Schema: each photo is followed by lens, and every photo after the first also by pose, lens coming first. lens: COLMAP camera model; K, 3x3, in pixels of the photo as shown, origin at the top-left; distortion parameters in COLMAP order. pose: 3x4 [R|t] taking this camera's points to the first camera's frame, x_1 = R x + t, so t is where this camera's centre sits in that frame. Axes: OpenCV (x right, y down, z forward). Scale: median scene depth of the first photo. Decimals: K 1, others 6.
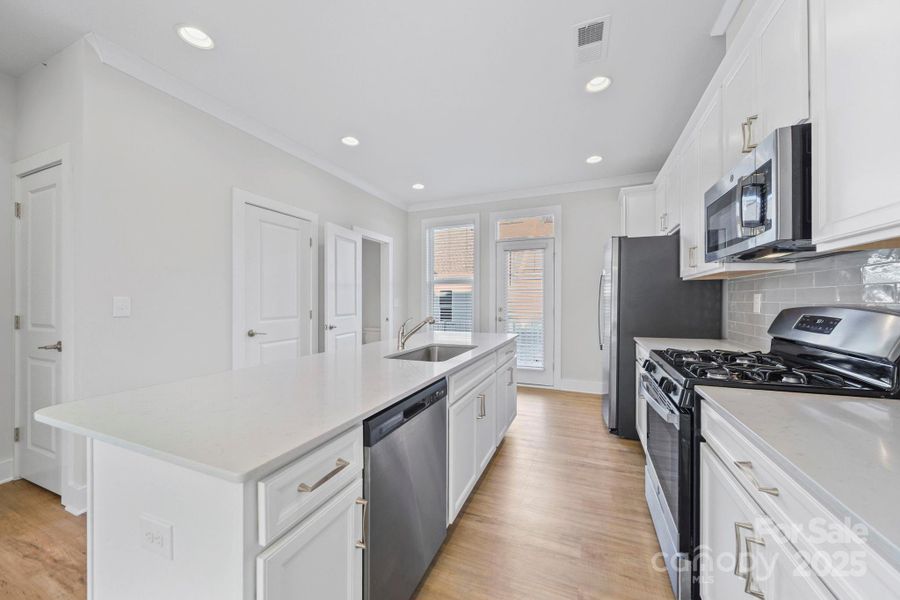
lens RADIAL K [[322.7, 0, 454.6], [0, 322.7, 301.9], [0, 0, 1]] dist [-0.000658, -0.000201]
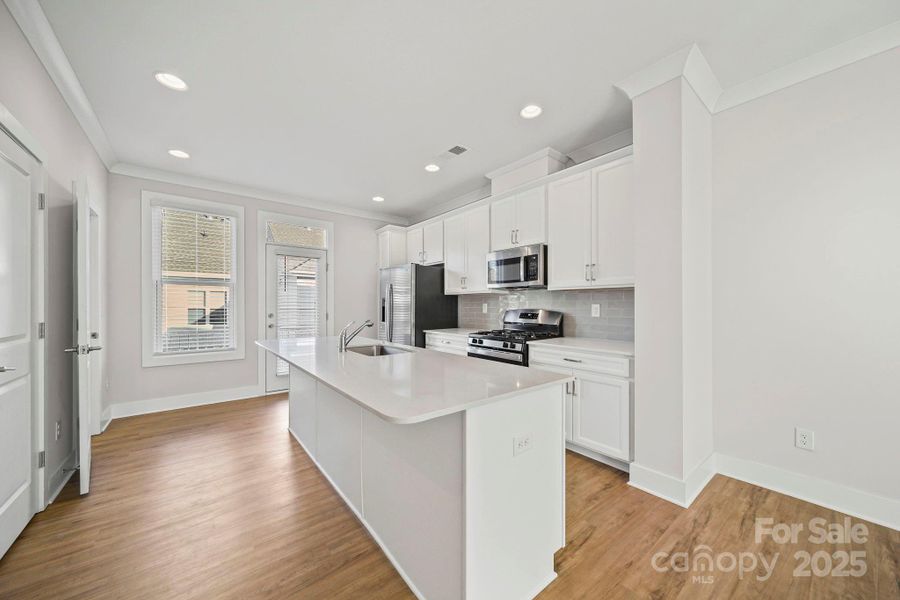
lens RADIAL K [[322.7, 0, 449.1], [0, 322.7, 304.1], [0, 0, 1]] dist [-0.000658, -0.000201]
pose [[0.489068, 0.010065, 0.872188, -0.571481], [0.001157, 0.999925, -0.012188, 0.001916], [-0.872245, 0.006970, 0.489019, 0.111253]]
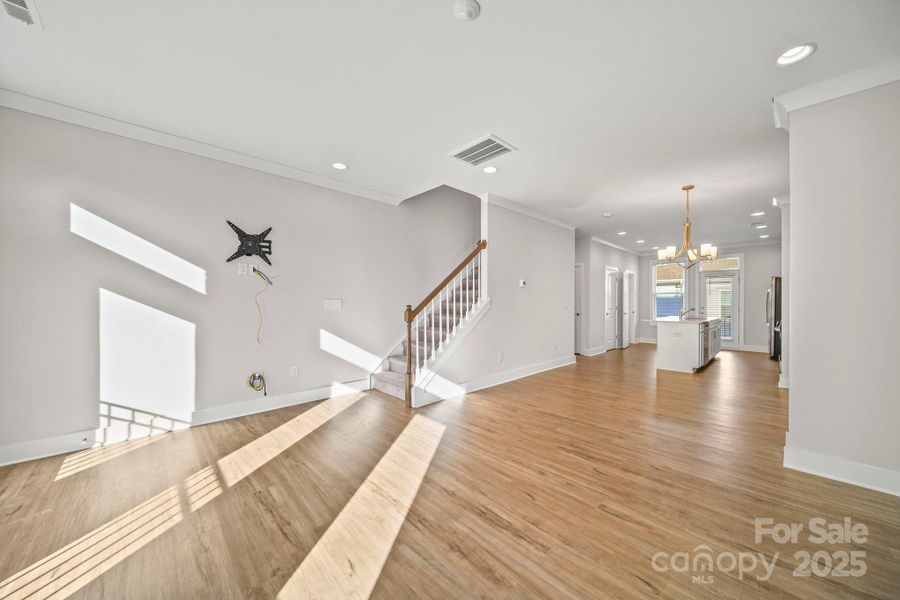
lens RADIAL K [[322.7, 0, 449.1], [0, 322.7, 301.3], [0, 0, 1]] dist [-0.000658, -0.000201]
pose [[0.915841, 0.001852, -0.401537, -0.606873], [-0.010116, 0.999778, -0.018463, 0.048437], [0.401414, 0.020971, 0.915657, -1.752515]]
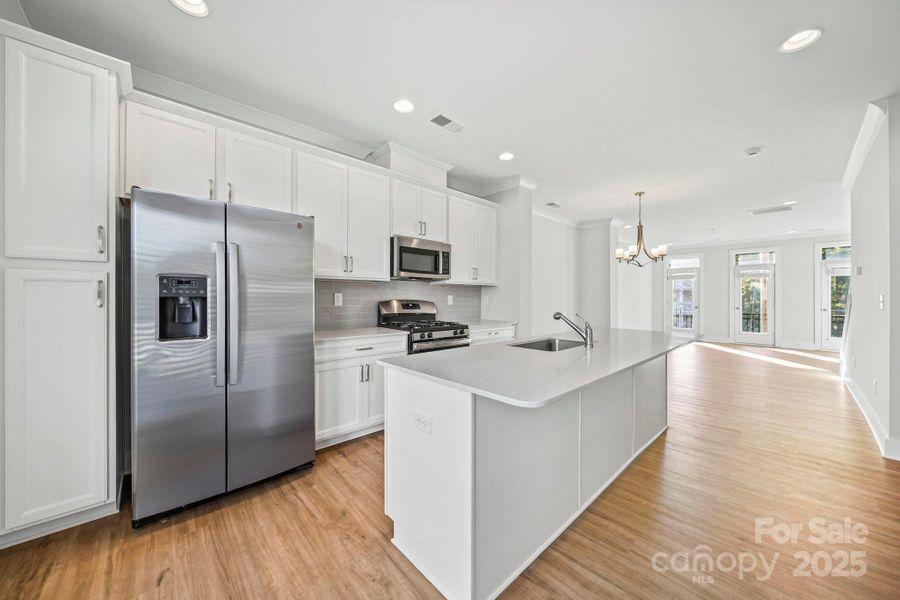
lens RADIAL K [[322.7, 0, 448.7], [0, 322.7, 298.5], [0, 0, 1]] dist [-0.000658, -0.000201]
pose [[-0.909430, -0.002218, 0.415852, -0.109863], [0.002330, 0.999943, 0.010430, -0.008938], [-0.415851, 0.010455, -0.909373, 1.286853]]
